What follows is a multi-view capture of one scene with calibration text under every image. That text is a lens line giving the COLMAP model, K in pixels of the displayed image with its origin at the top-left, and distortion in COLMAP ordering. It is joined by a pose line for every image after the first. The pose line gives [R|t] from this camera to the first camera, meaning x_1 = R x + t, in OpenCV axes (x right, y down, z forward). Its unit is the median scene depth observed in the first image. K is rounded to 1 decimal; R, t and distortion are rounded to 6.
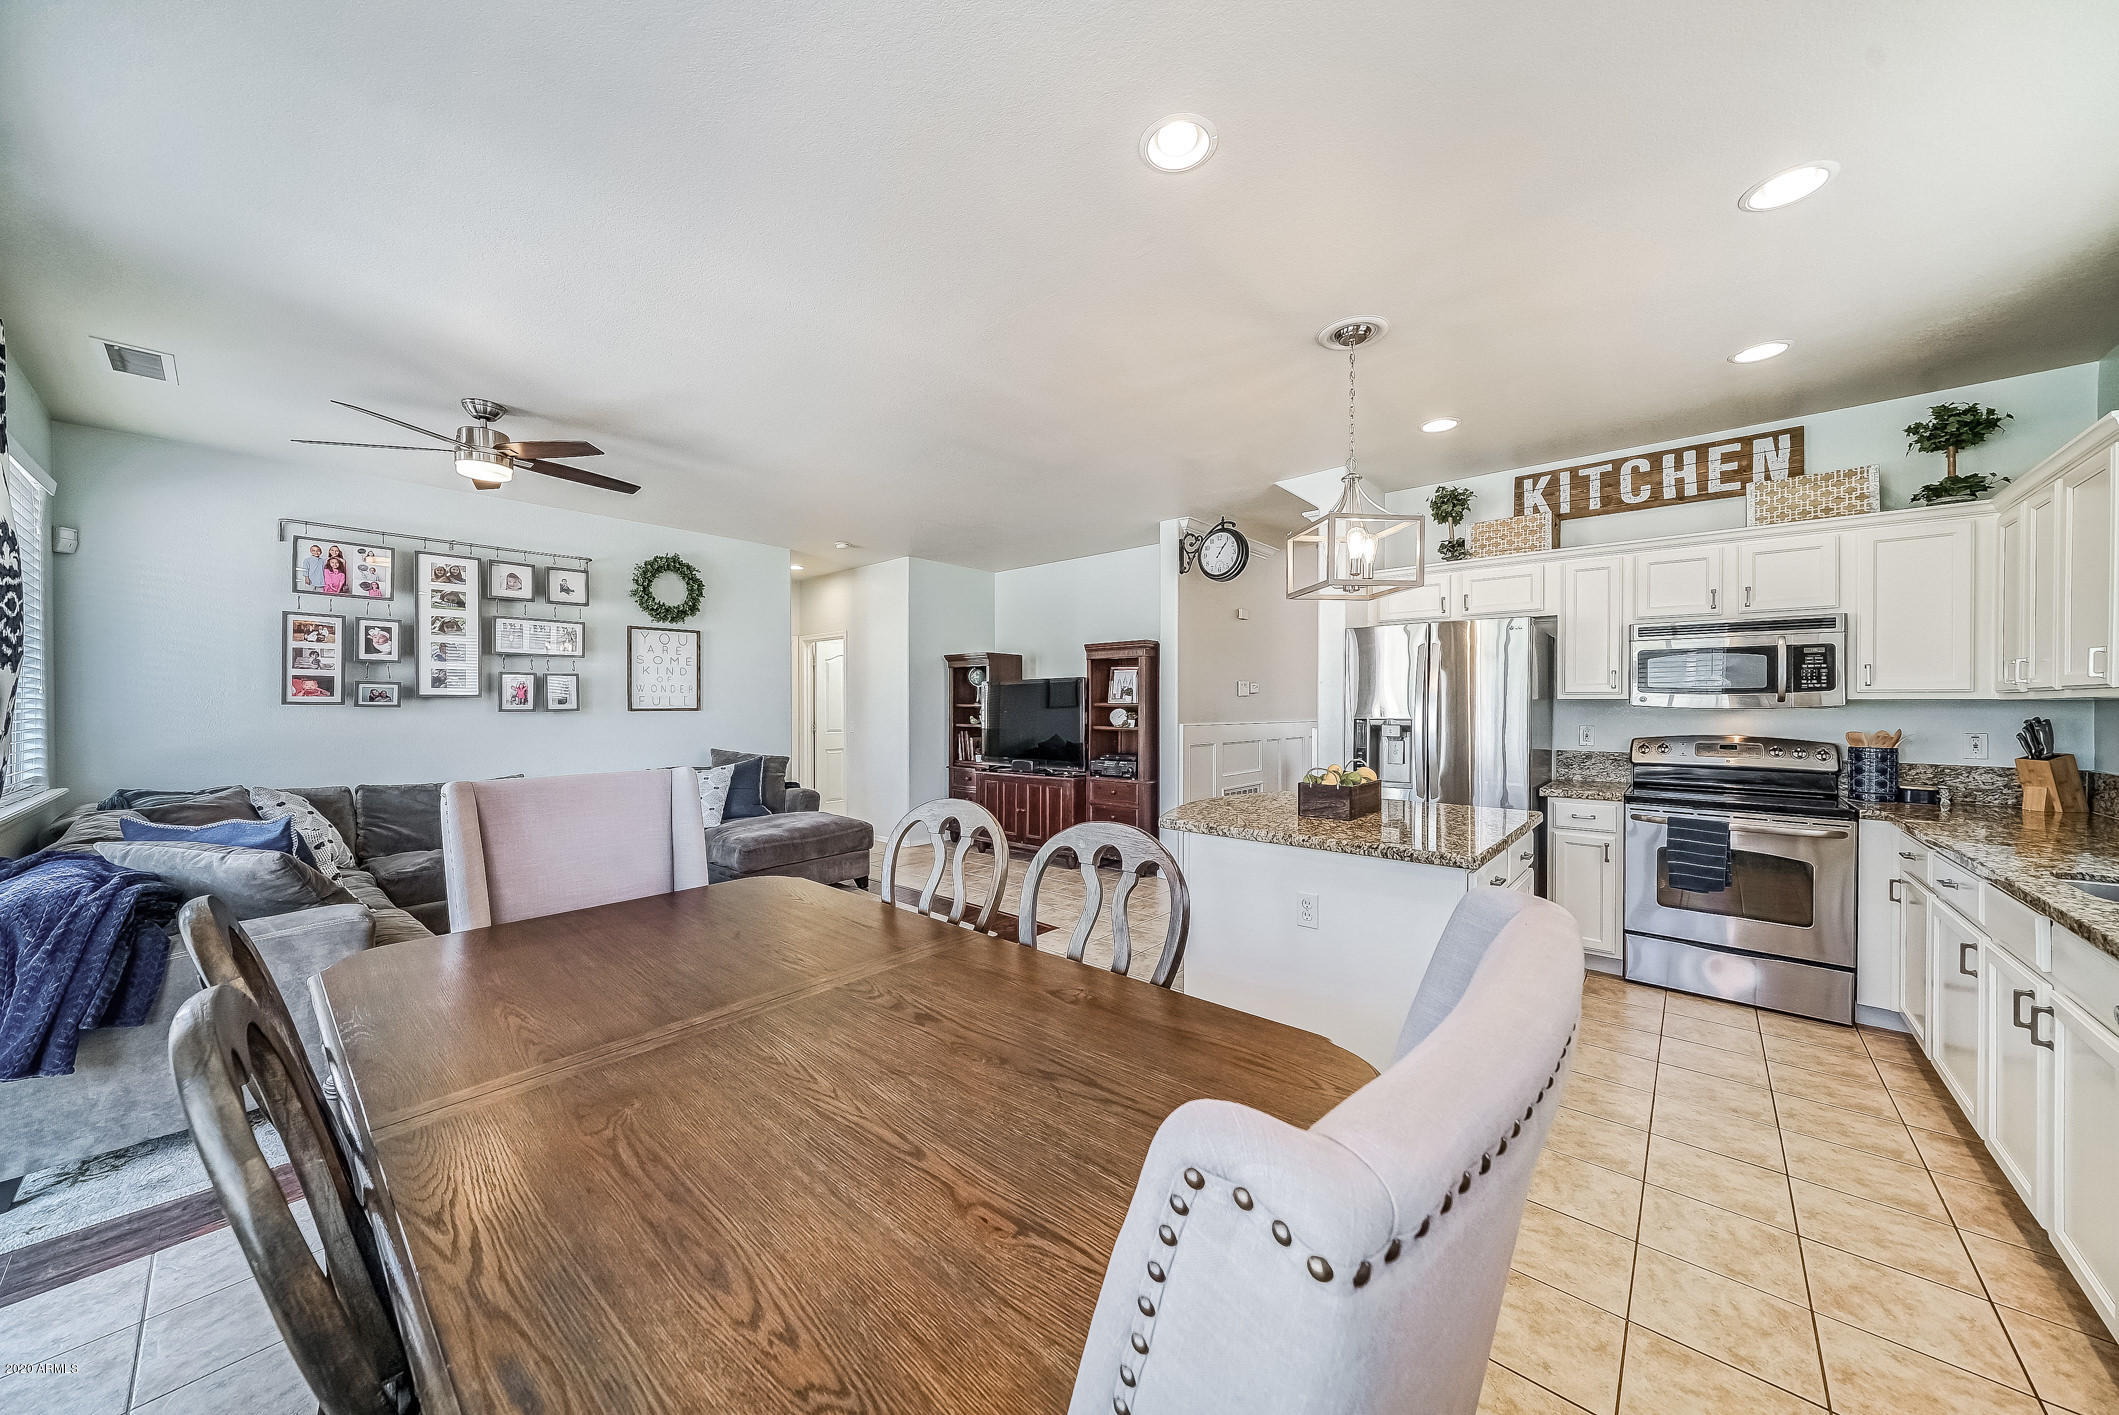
lens RADIAL K [[721.0, 0, 1059.5], [0, 721.0, 707.5], [0, 0, 1]] dist [-0.001111, 0.000033]
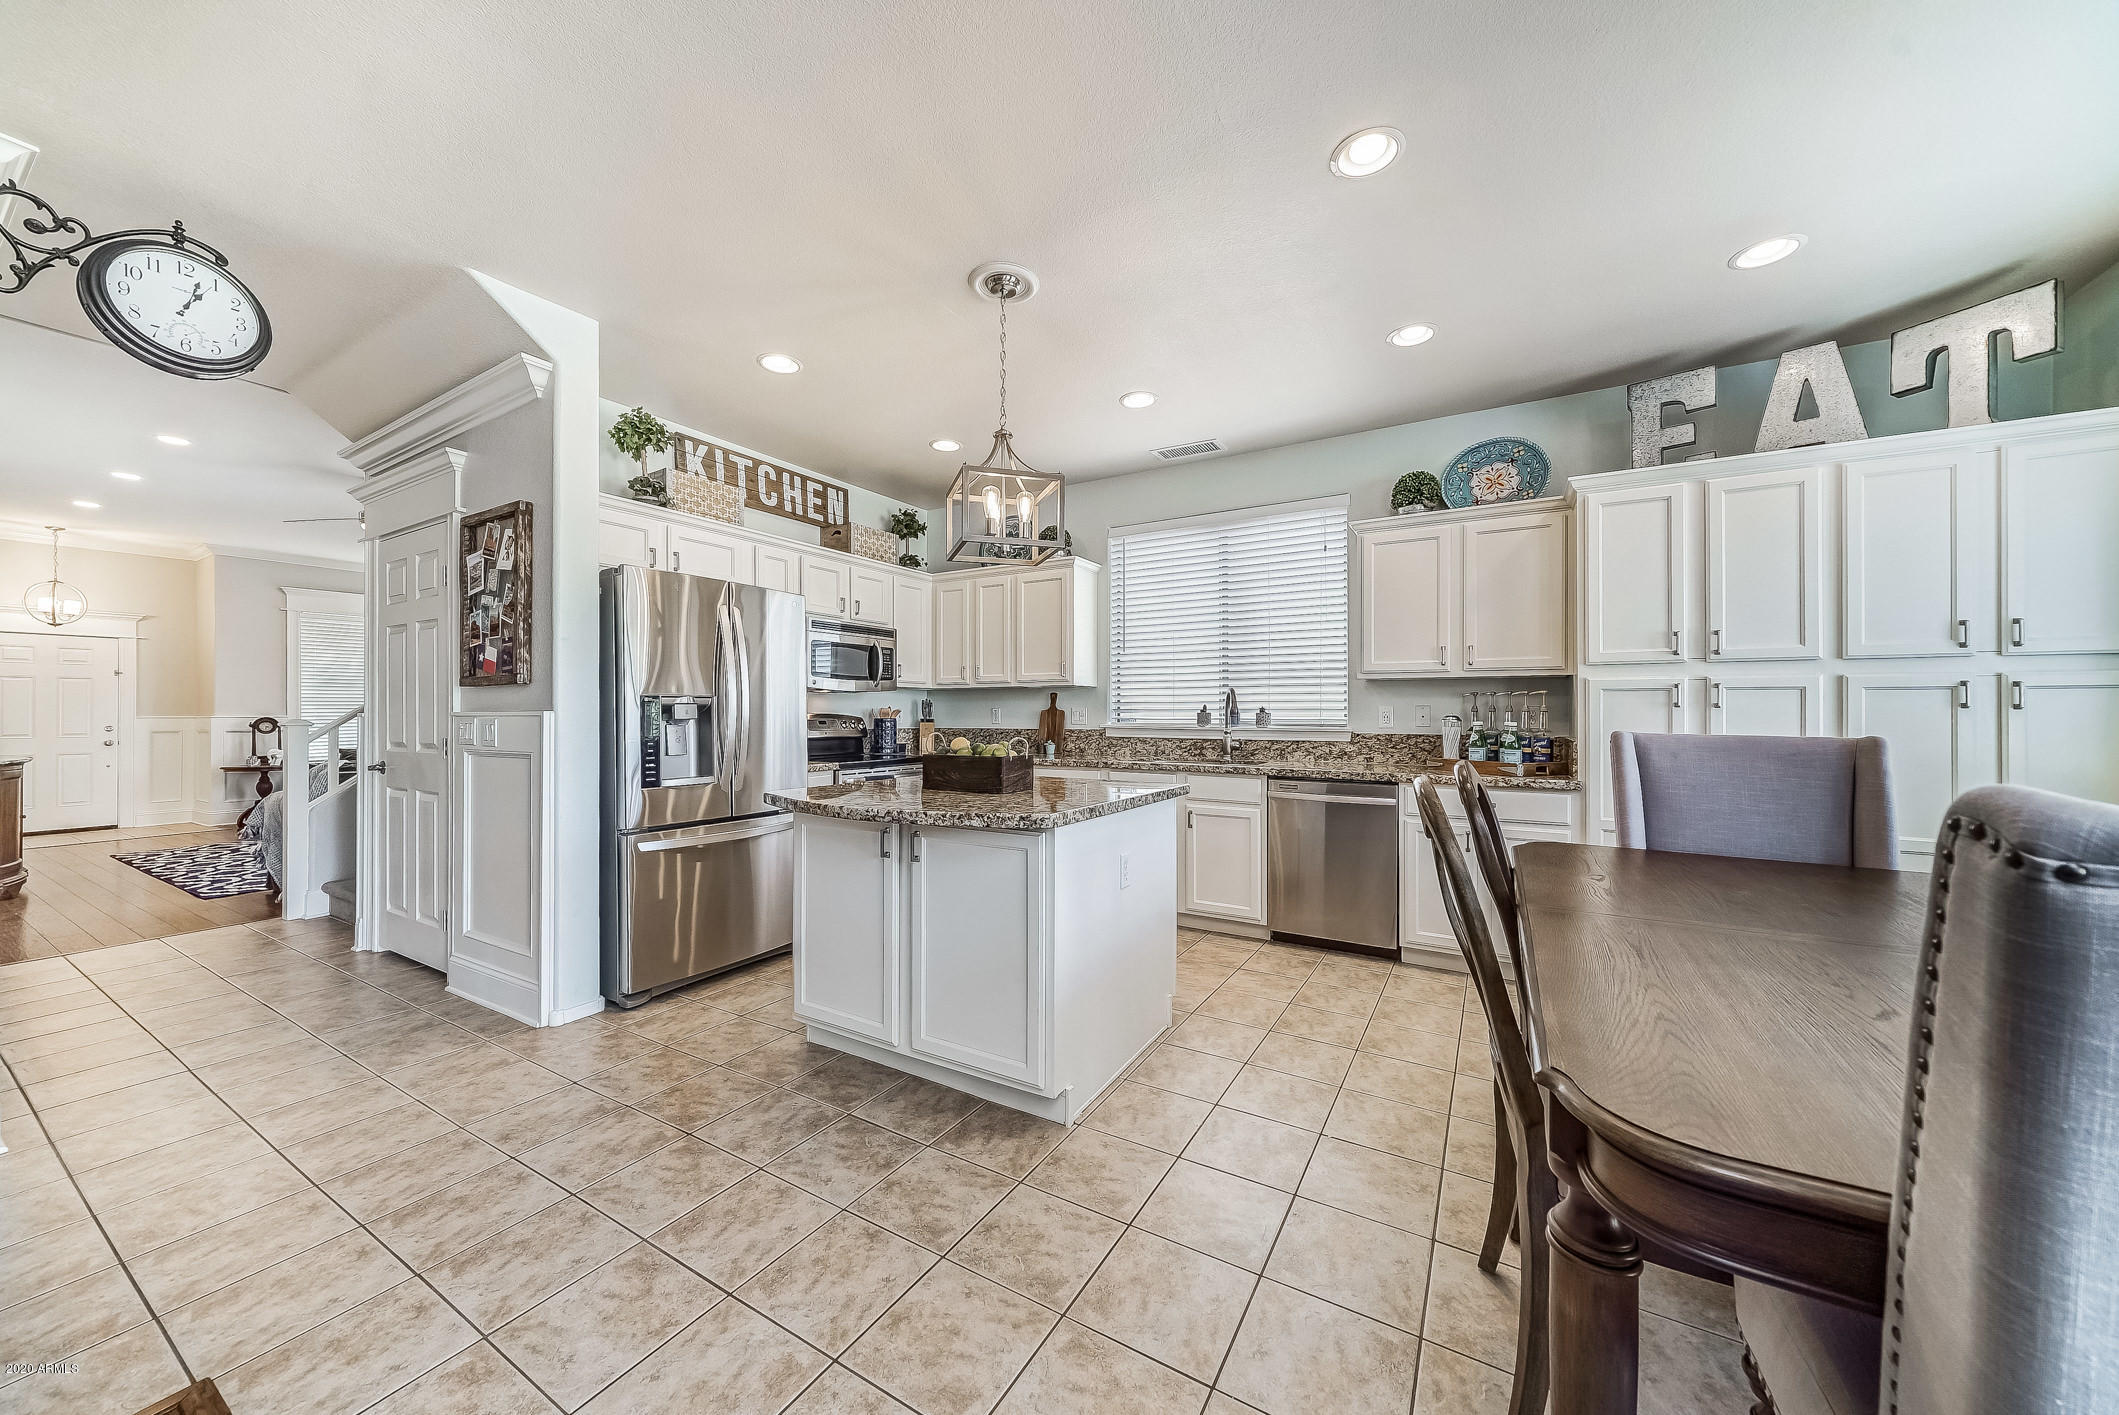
lens RADIAL K [[747.5, 0, 1046.4], [0, 747.5, 712.1], [0, 0, 1]] dist [0.001026, 0.000077]
pose [[-0.177261, -0.000450, 0.984164, -0.435889], [0.003183, 0.999994, 0.001030, 0.036458], [-0.984159, 0.003315, -0.177259, 0.839989]]
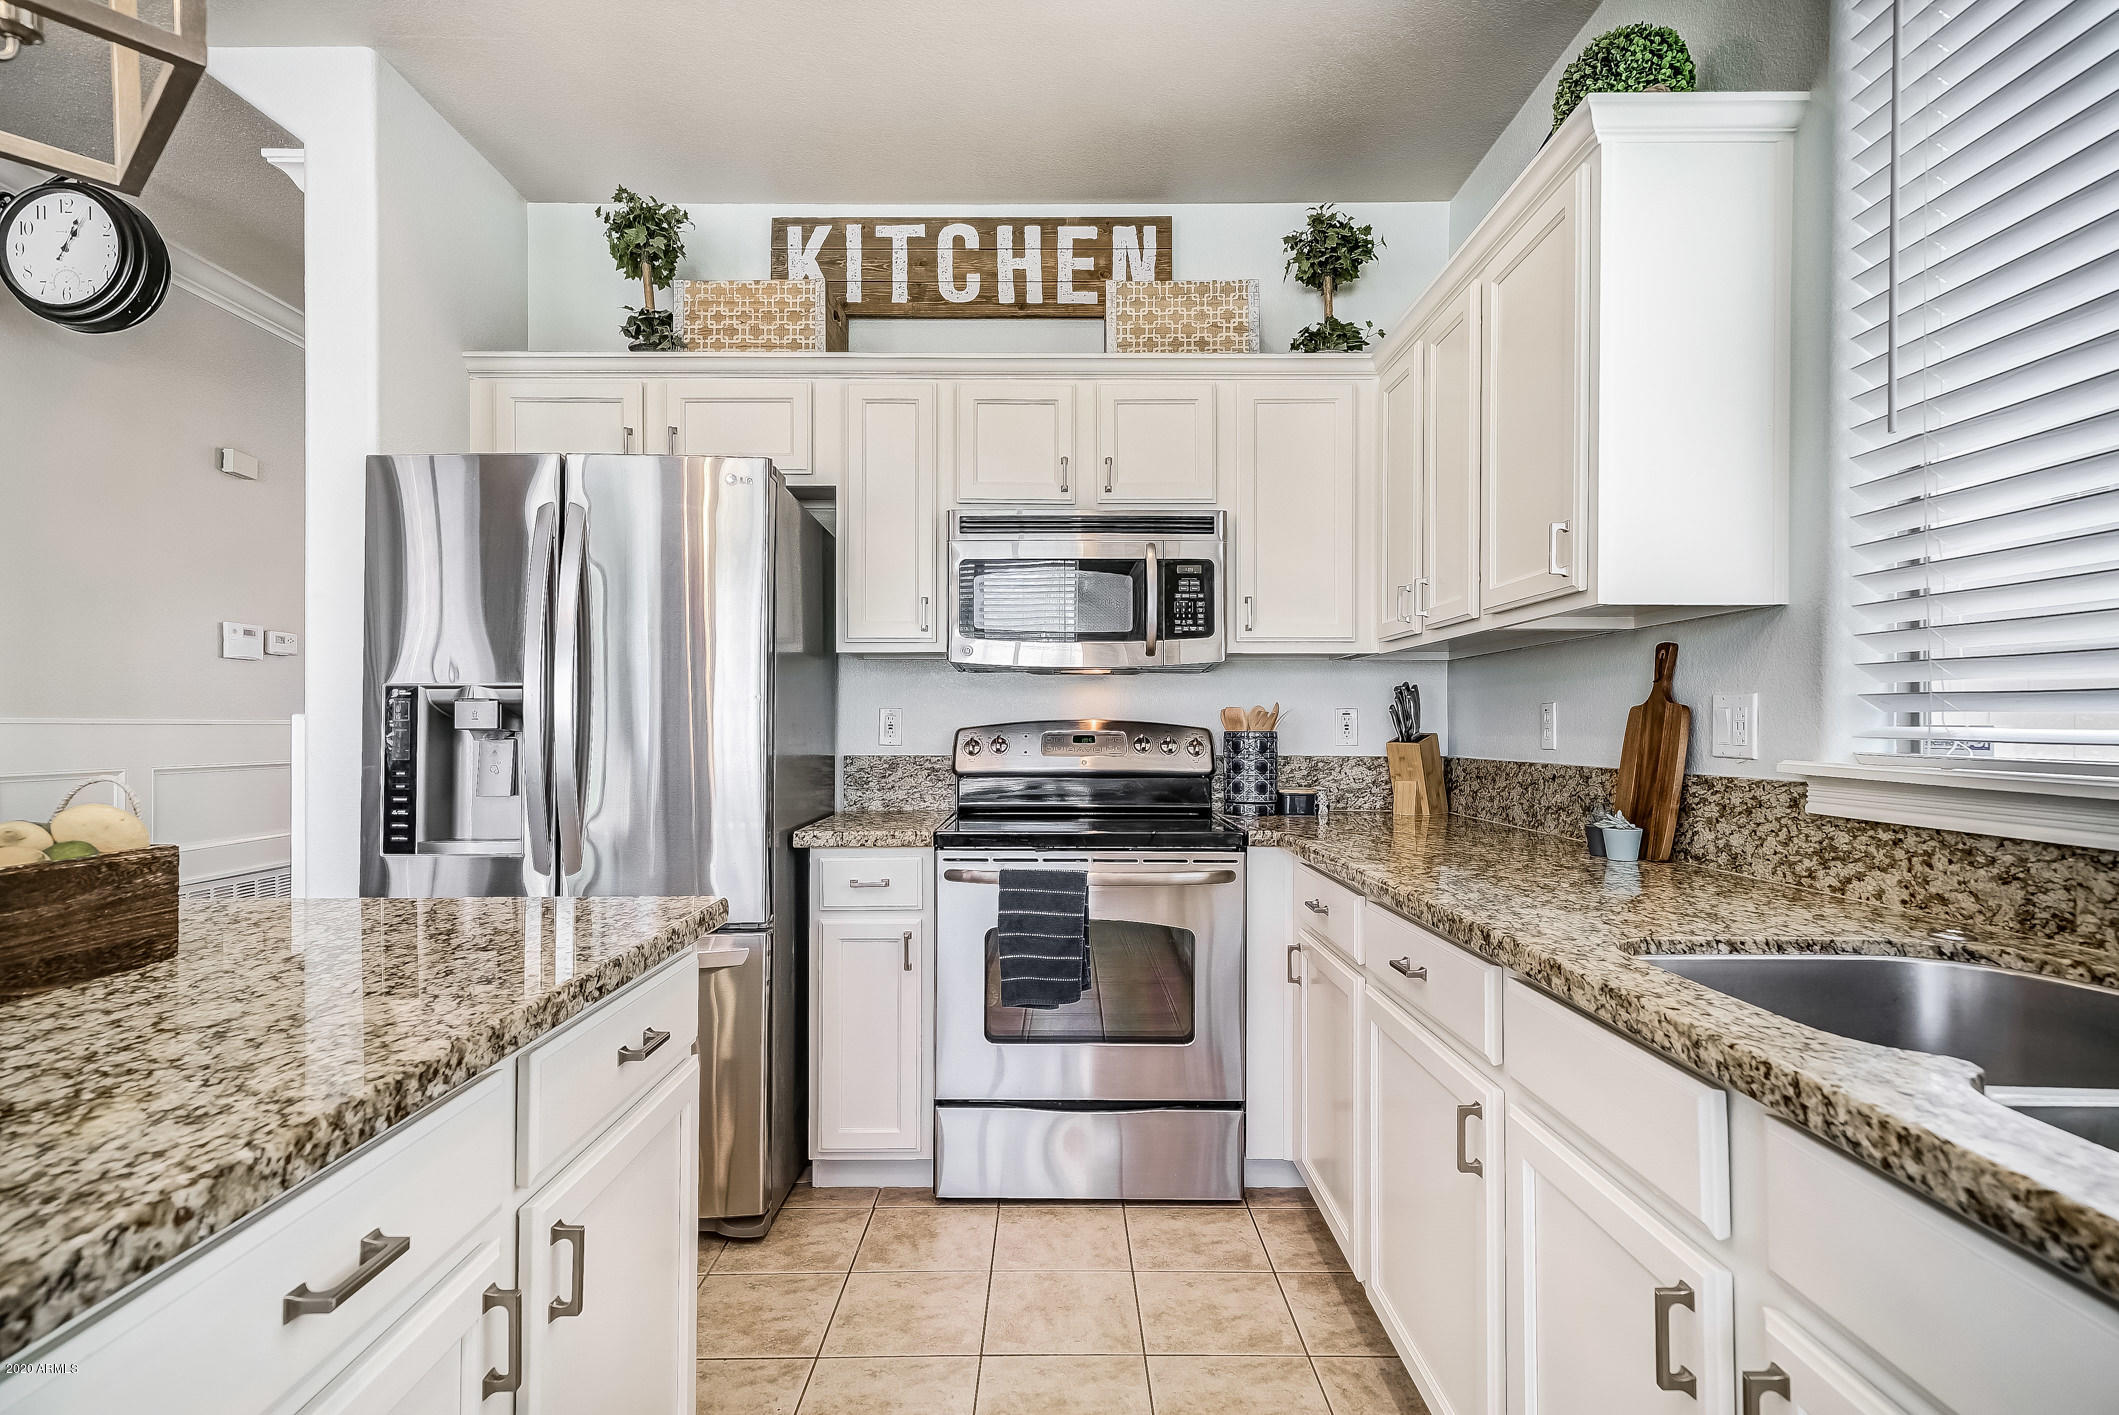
lens RADIAL K [[1061.4, 0, 1059.5], [0, 1061.4, 707.5], [0, 0, 1]] dist [0.020456, 0.000891]
pose [[0.745504, 0.007775, 0.666456, 0.336693], [0.004696, 0.999846, -0.016917, 0.044389], [-0.666485, 0.015742, 0.745352, 0.368612]]
